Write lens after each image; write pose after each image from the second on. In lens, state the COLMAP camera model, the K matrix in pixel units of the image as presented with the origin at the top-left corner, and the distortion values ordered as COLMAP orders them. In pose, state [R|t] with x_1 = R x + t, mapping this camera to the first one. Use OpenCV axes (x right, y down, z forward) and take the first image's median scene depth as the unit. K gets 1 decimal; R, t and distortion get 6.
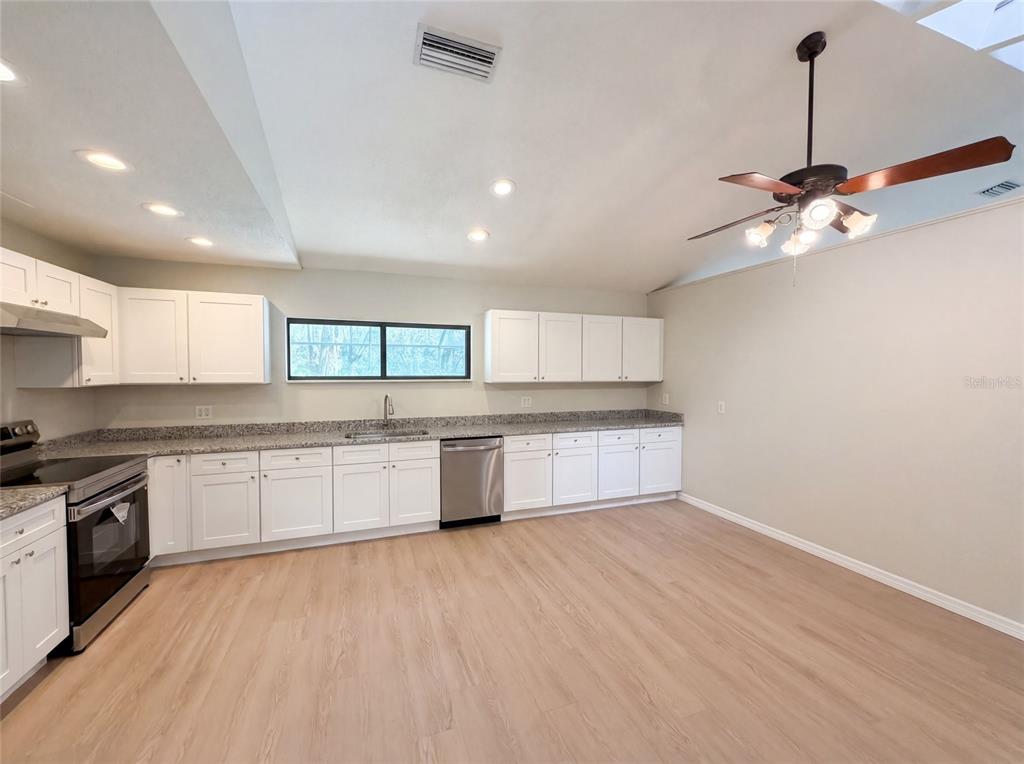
lens RADIAL K [[404.5, 0, 507.2], [0, 404.5, 384.2], [0, 0, 1]] dist [0.000407, -0.000123]
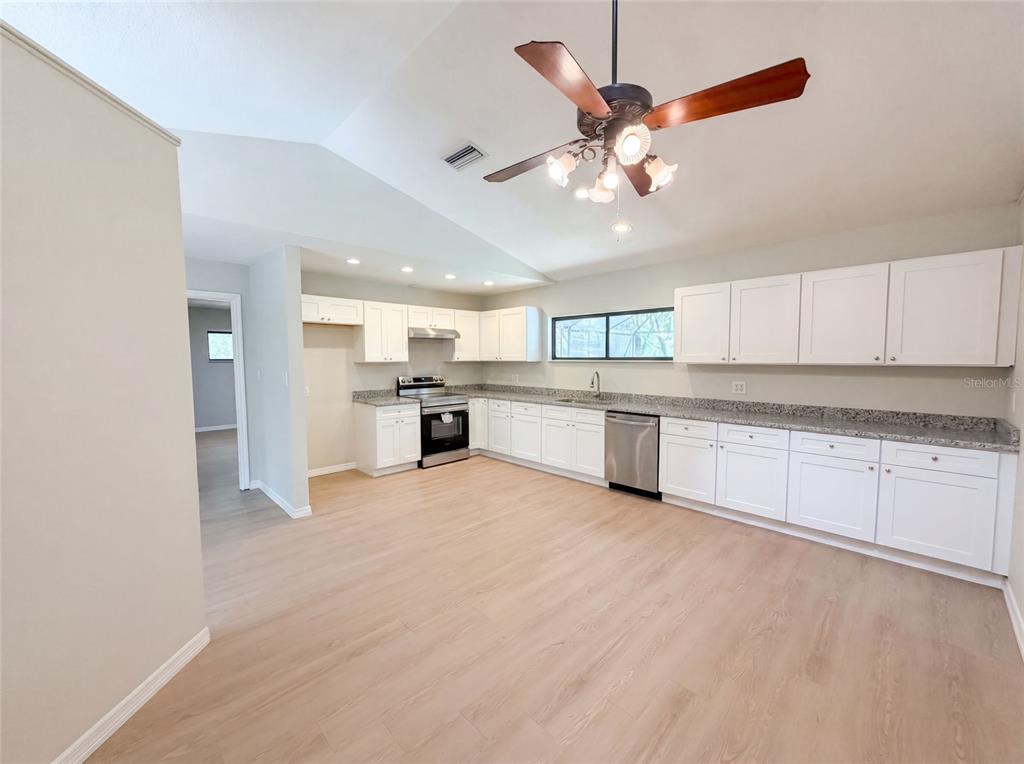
lens RADIAL K [[404.5, 0, 507.2], [0, 404.5, 384.2], [0, 0, 1]] dist [0.000407, -0.000123]
pose [[0.410131, 0.060812, -0.909997, 0.780908], [-0.018032, 0.998120, 0.058575, -0.004788], [0.911848, -0.007614, 0.410456, 0.249484]]
